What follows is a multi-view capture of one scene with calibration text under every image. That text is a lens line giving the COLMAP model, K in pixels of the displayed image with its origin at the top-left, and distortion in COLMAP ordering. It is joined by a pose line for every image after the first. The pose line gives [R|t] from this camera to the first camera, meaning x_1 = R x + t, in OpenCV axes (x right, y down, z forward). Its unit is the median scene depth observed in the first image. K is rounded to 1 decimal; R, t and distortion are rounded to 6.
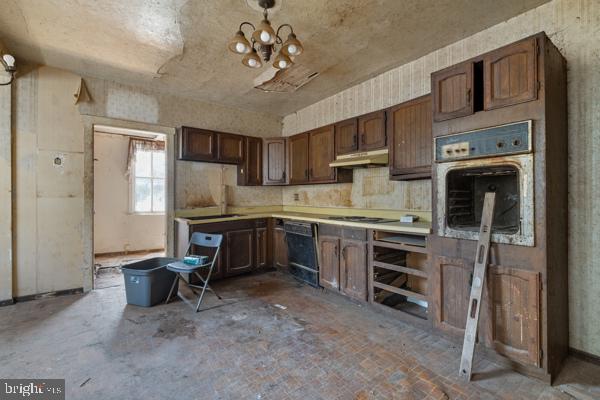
lens RADIAL K [[273.2, 0, 297.2], [0, 273.2, 194.7], [0, 0, 1]] dist [-0.009194, 0.002013]
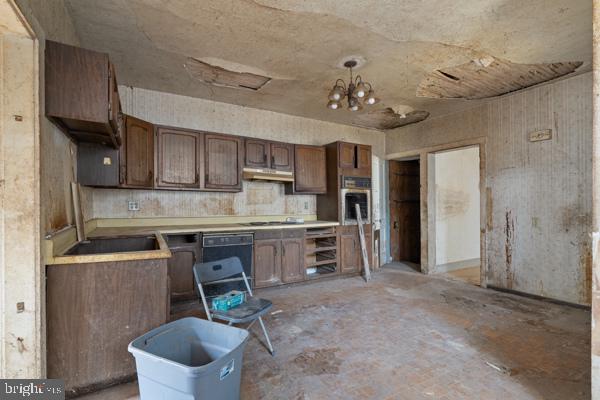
lens RADIAL K [[273.2, 0, 295.3], [0, 273.2, 197.8], [0, 0, 1]] dist [-0.009194, 0.002013]
pose [[0.120251, 0.025262, 0.992422, -1.004400], [-0.008987, 0.999663, -0.024357, 0.001753], [-0.992703, -0.005990, 0.120437, 0.745460]]
